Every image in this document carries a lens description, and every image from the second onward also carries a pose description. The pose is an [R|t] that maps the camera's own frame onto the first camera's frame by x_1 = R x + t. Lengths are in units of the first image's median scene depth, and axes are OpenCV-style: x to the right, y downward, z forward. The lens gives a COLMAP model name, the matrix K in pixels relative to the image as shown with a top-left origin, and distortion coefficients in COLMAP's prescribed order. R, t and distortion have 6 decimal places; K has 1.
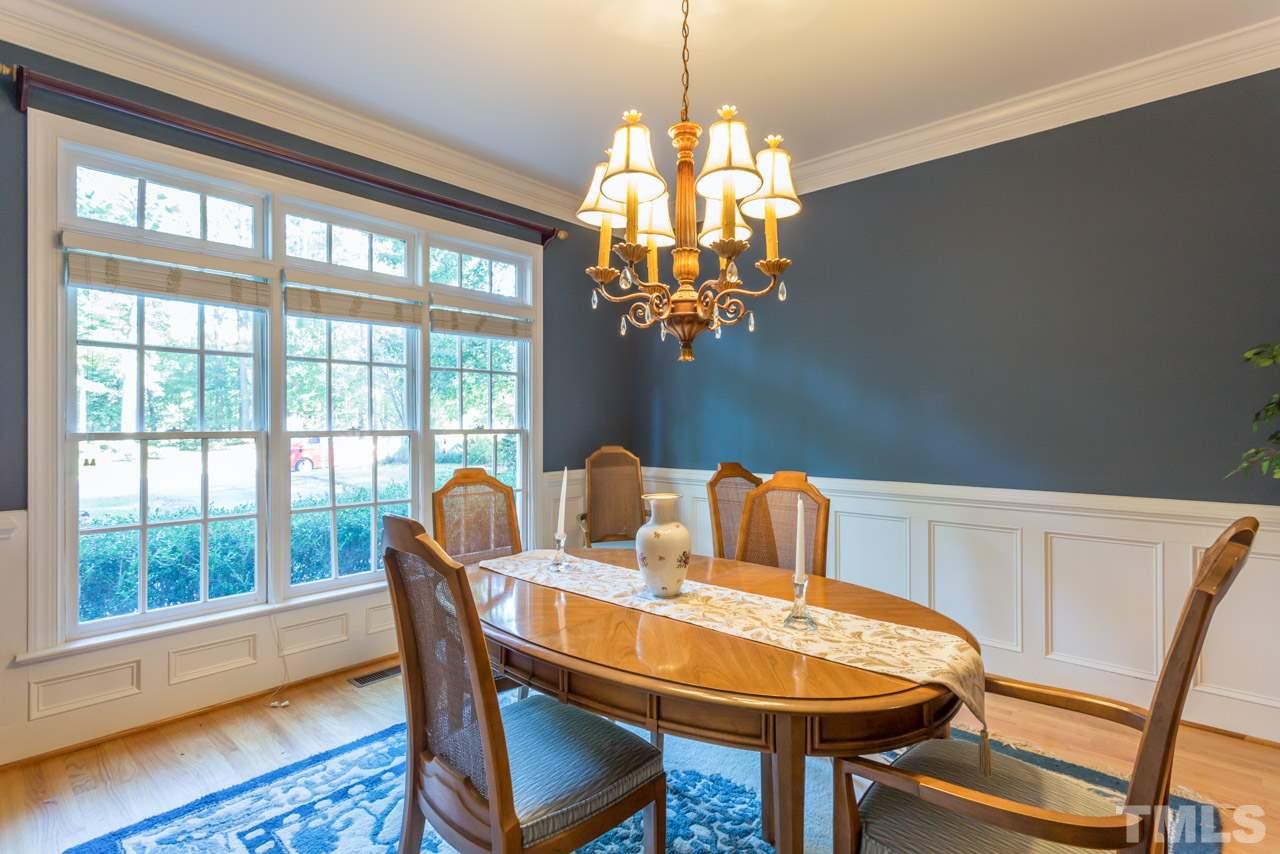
lens RADIAL K [[658.9, 0, 640.0], [0, 658.9, 427.0], [0, 0, 1]] dist [0.004930, 0.000717]
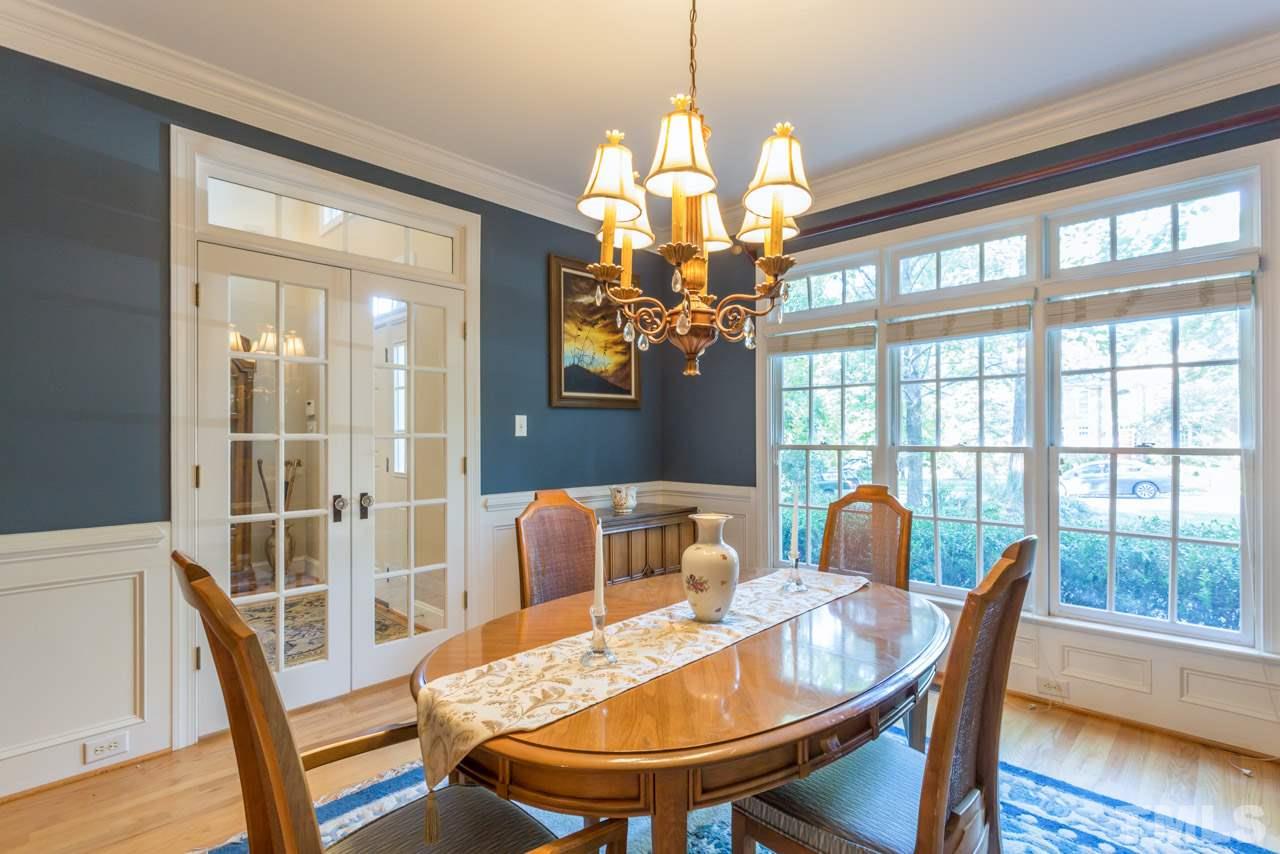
lens RADIAL K [[648.1, 0, 638.8], [0, 648.1, 442.7], [0, 0, 1]] dist [-0.081051, 0.000159]
pose [[-0.098878, 0.002821, -0.995096, 0.603983], [-0.003823, 0.999988, 0.003215, -0.000353], [0.995092, 0.004123, -0.098866, 0.619479]]
